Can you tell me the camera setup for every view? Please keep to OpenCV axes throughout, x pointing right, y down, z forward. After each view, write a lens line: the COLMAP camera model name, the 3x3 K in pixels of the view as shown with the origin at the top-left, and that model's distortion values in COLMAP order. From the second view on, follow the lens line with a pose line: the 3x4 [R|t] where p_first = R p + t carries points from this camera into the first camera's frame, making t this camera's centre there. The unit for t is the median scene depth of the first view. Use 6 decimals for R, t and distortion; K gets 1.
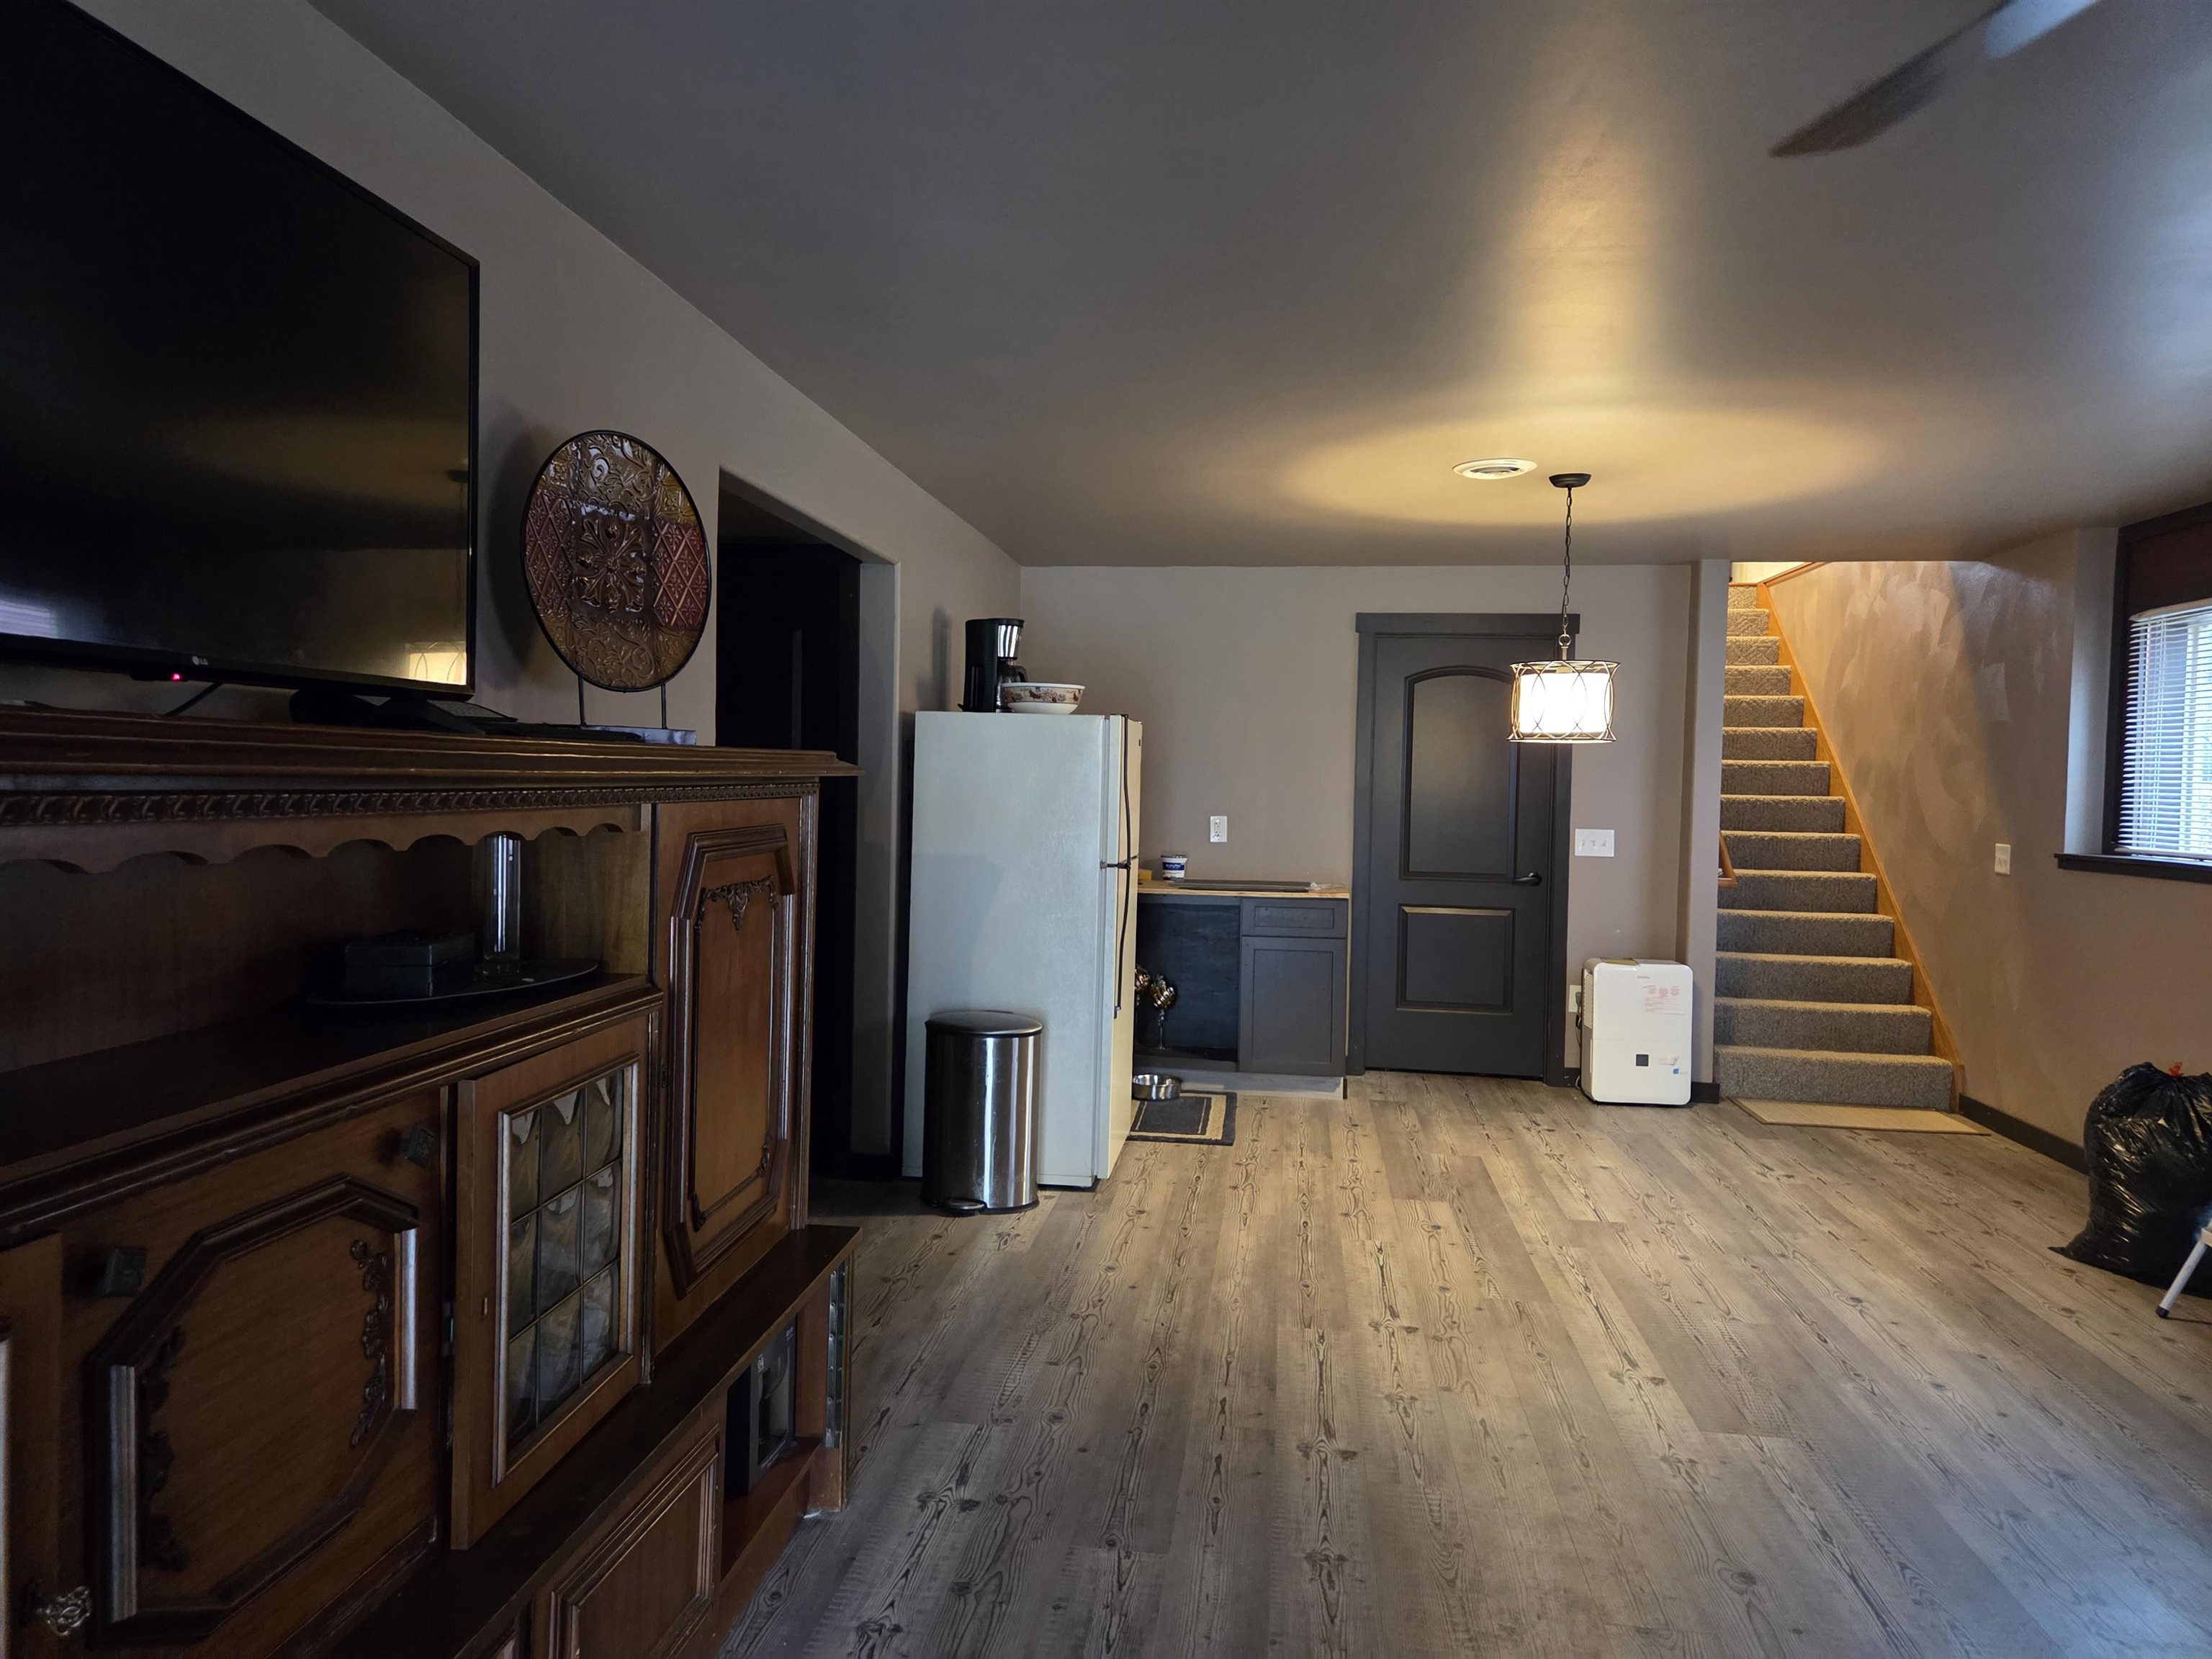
lens RADIAL K [[1421.0, 0, 1106.0], [0, 1421.0, 829.5], [0, 0, 1]] dist [-0.000515, -0.000615]
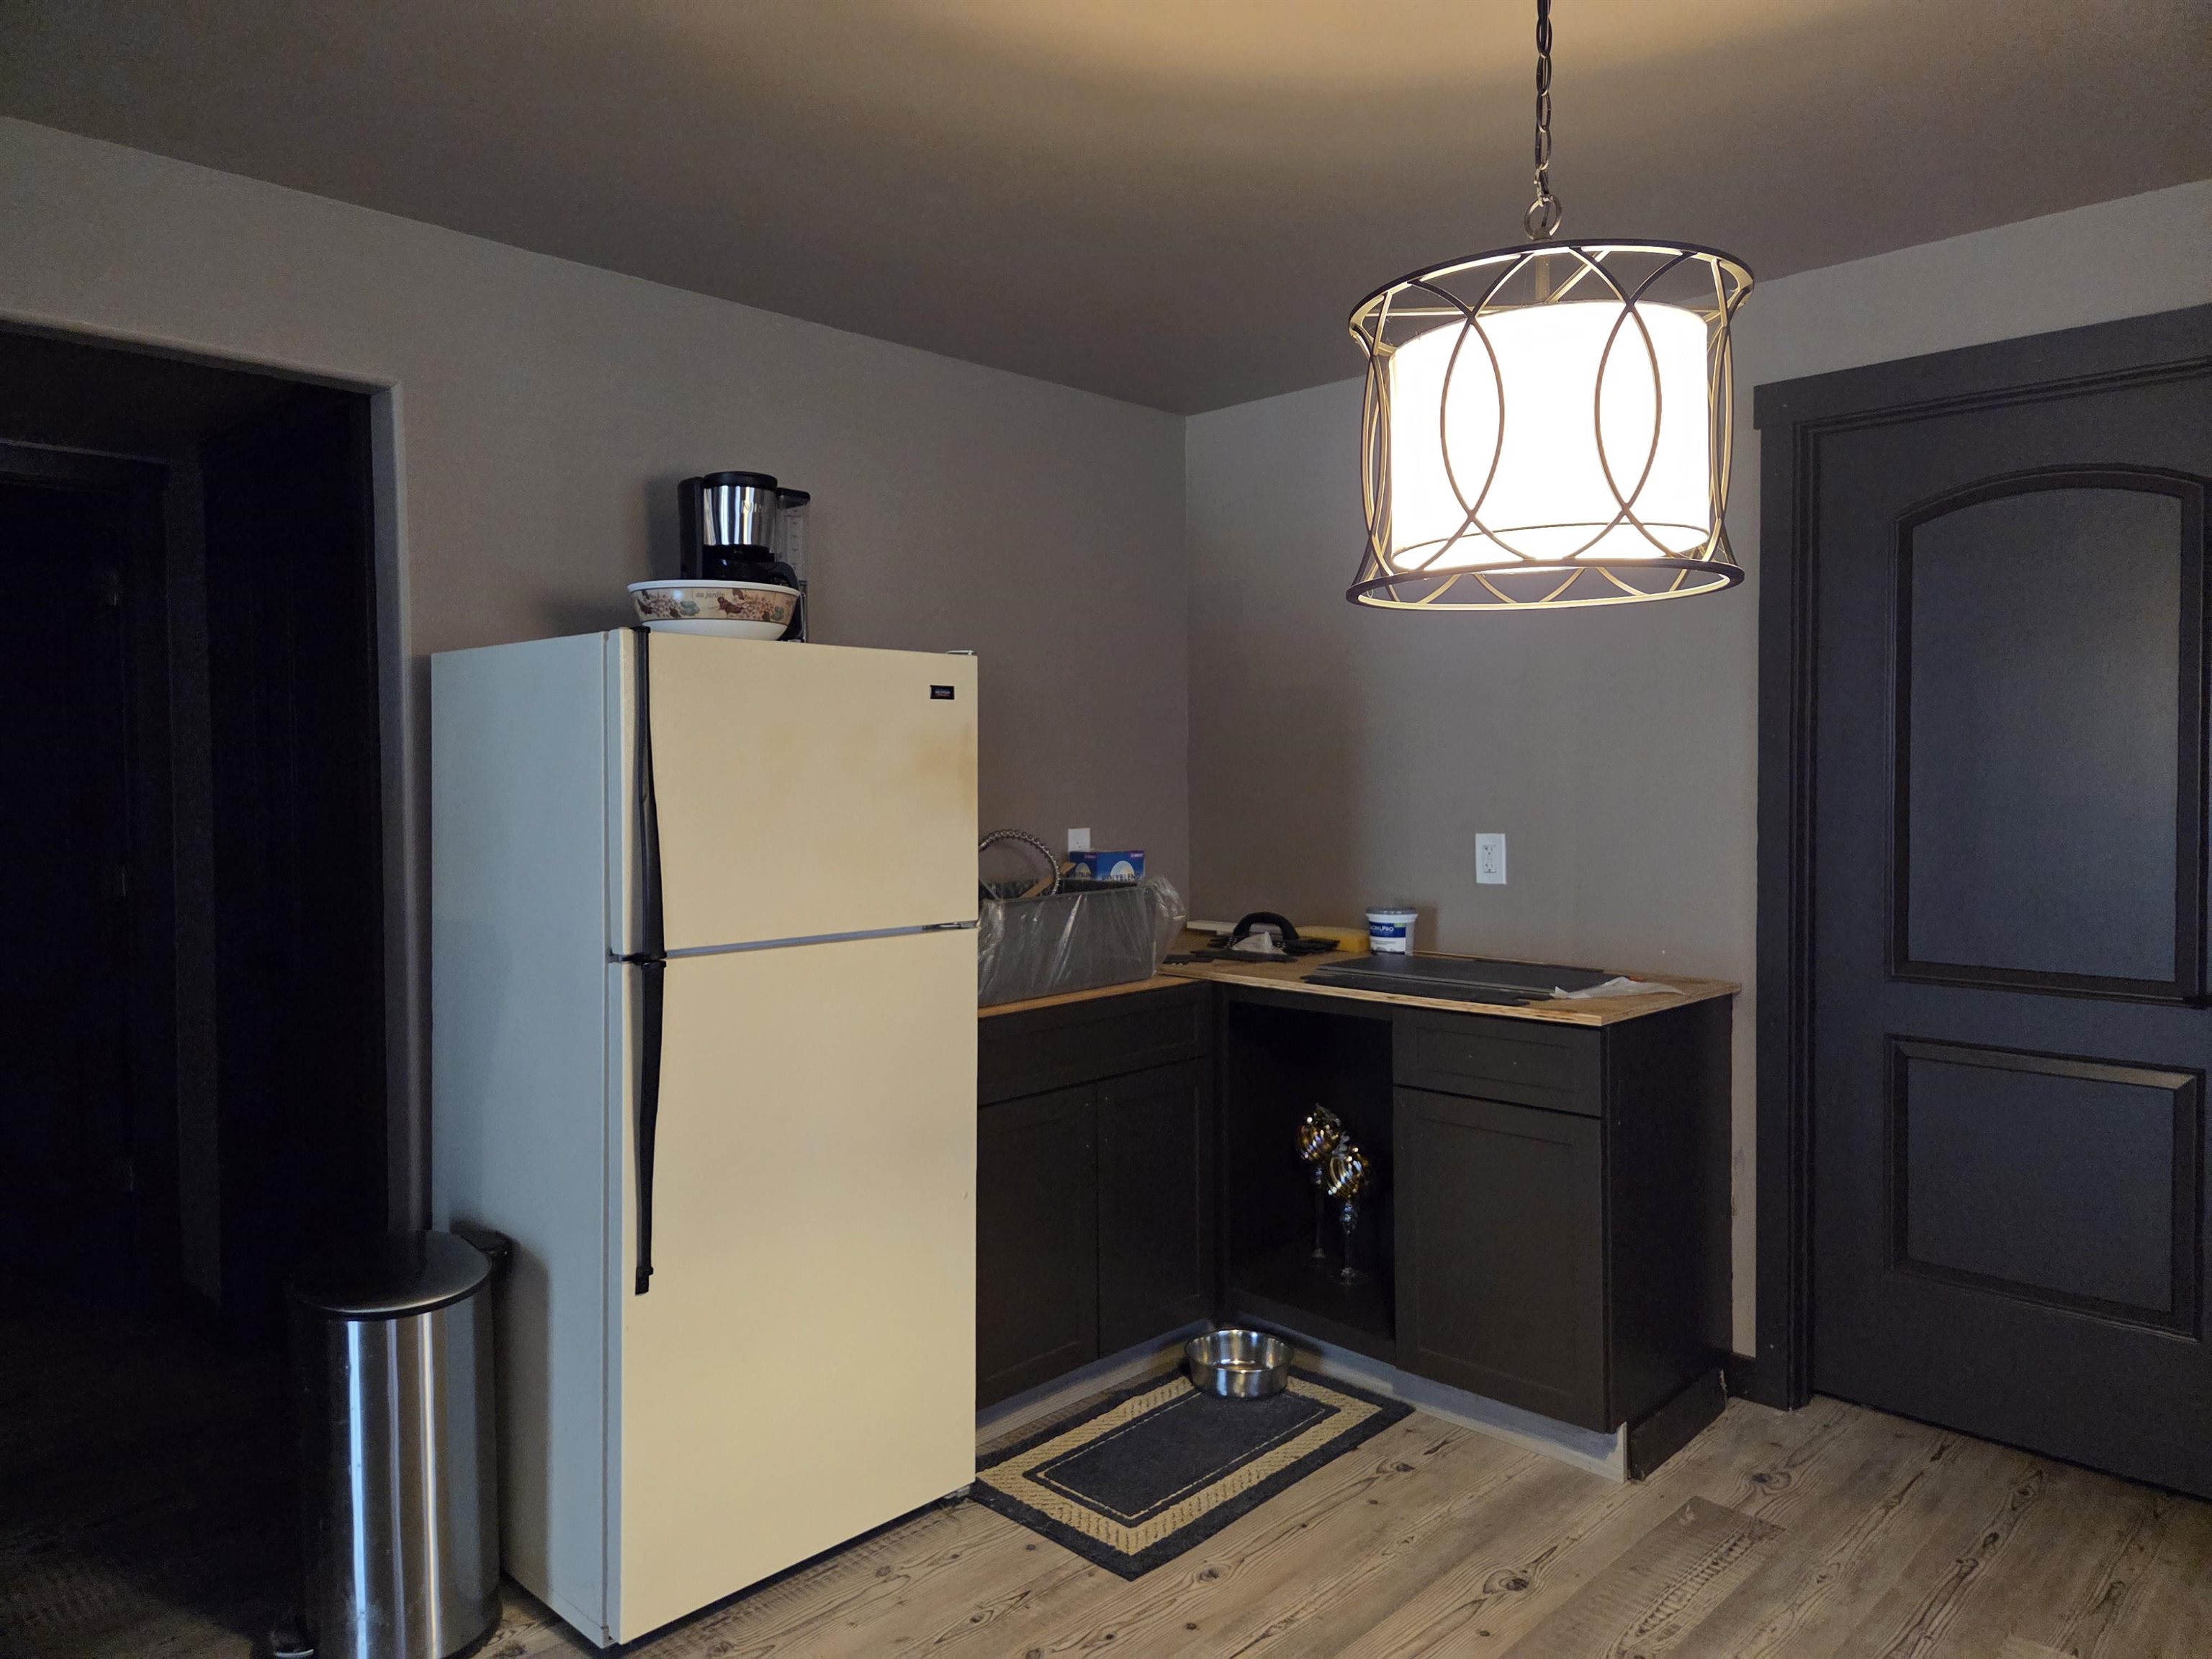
lens RADIAL K [[1421.0, 0, 1106.0], [0, 1421.0, 829.5], [0, 0, 1]] dist [-0.000515, -0.000615]
pose [[0.804663, -0.009606, -0.593654, 0.355816], [0.007067, 0.999953, -0.006603, -0.010995], [0.593689, 0.001118, 0.804694, 0.651085]]
